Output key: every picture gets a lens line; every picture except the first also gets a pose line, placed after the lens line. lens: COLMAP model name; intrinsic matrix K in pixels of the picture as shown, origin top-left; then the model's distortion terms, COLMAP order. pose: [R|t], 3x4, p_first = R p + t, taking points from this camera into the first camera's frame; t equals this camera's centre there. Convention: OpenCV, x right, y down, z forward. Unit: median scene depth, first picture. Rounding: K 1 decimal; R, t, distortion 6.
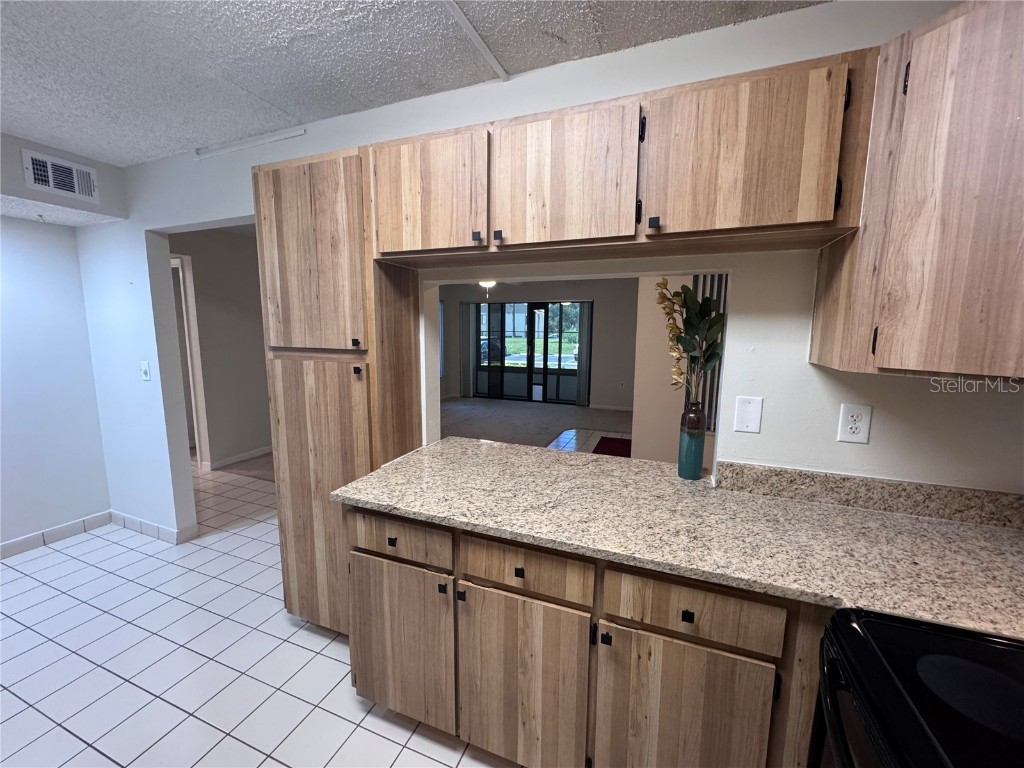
lens RADIAL K [[409.0, 0, 511.1], [0, 409.0, 385.0], [0, 0, 1]] dist [-0.003257, -0.000391]
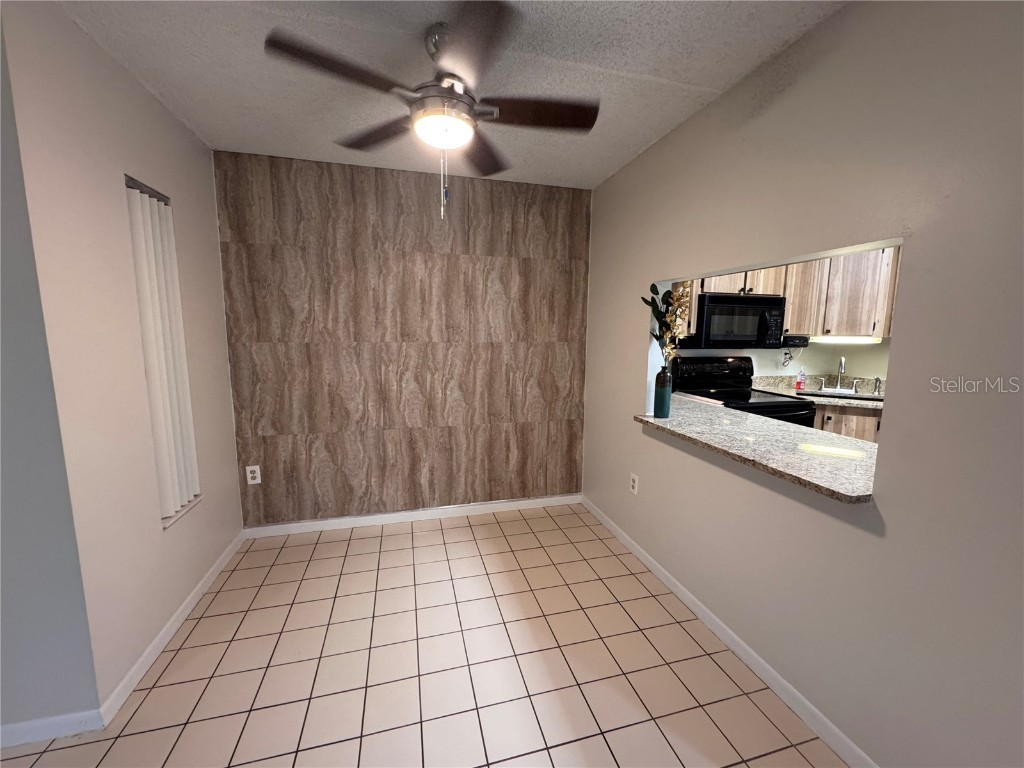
lens RADIAL K [[409.0, 0, 511.1], [0, 409.0, 385.0], [0, 0, 1]] dist [-0.003257, -0.000391]
pose [[-0.590227, -0.121318, 0.798069, -0.248760], [0.098082, 0.970540, 0.220075, -0.162903], [-0.801256, 0.208170, -0.560940, 1.348677]]
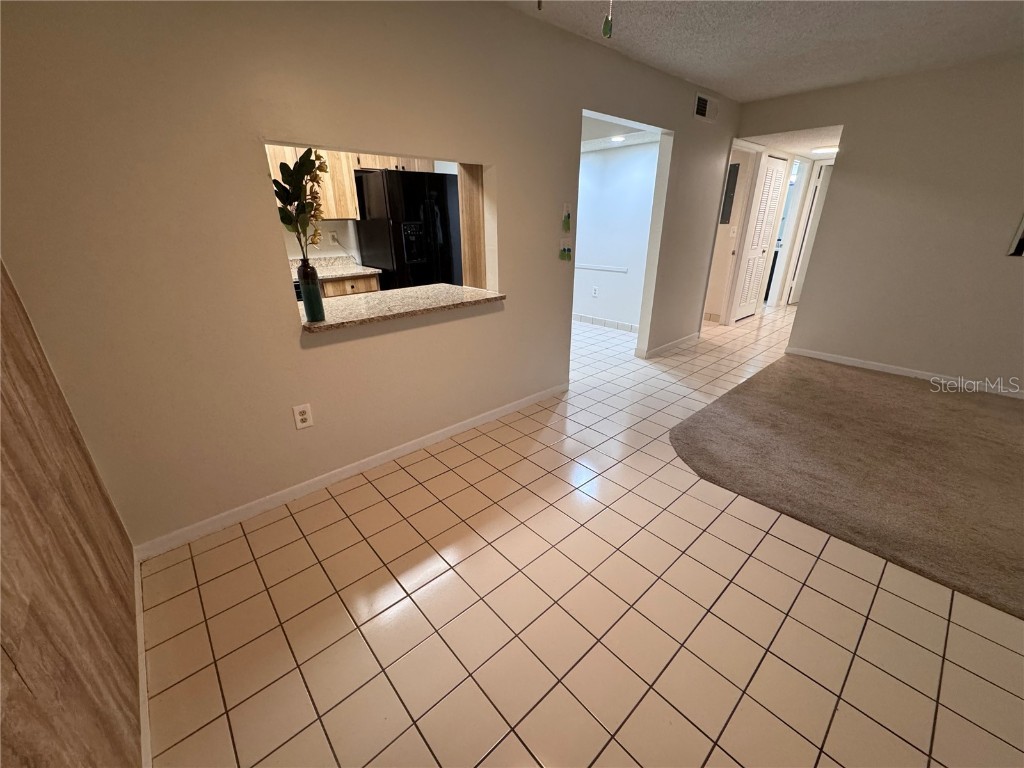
lens RADIAL K [[409.0, 0, 511.1], [0, 409.0, 385.0], [0, 0, 1]] dist [-0.003257, -0.000391]
pose [[-0.451388, 0.332992, -0.827868, 0.776670], [-0.119647, 0.896798, 0.425954, -0.129121], [0.884270, 0.291322, -0.364962, 1.242092]]
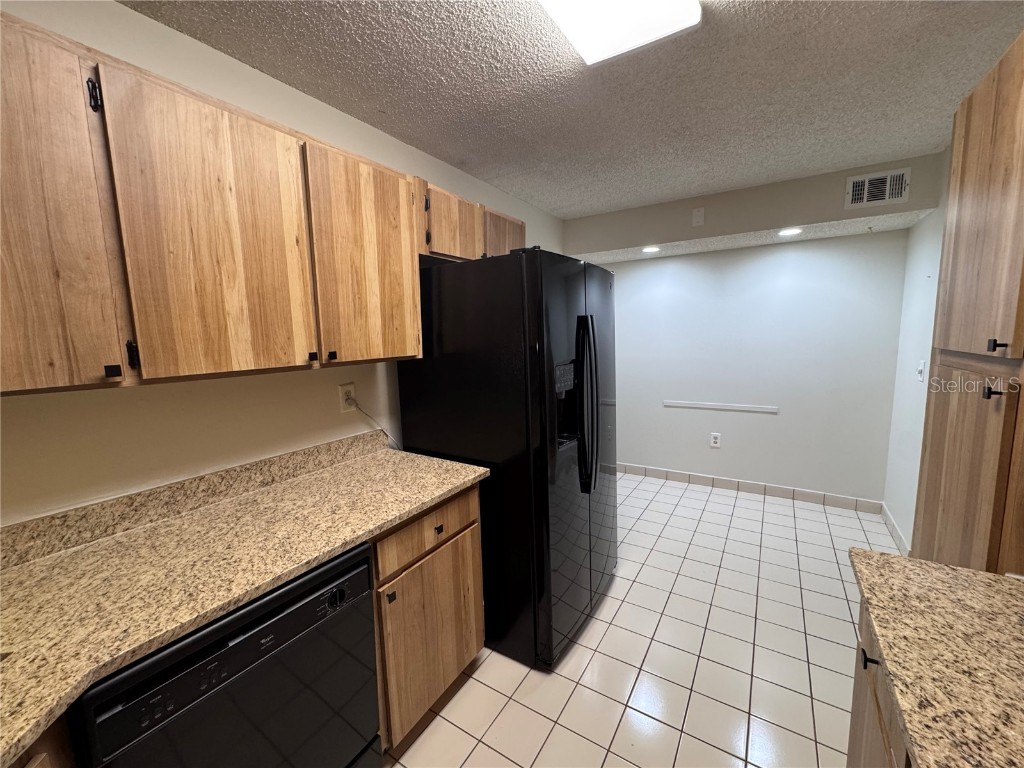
lens RADIAL K [[409.0, 0, 511.1], [0, 409.0, 385.0], [0, 0, 1]] dist [-0.003257, -0.000391]
pose [[-0.197568, 0.119541, -0.972973, 0.194373], [-0.110727, 0.983464, 0.143314, -0.032546], [0.974016, 0.136048, -0.181065, 0.266874]]
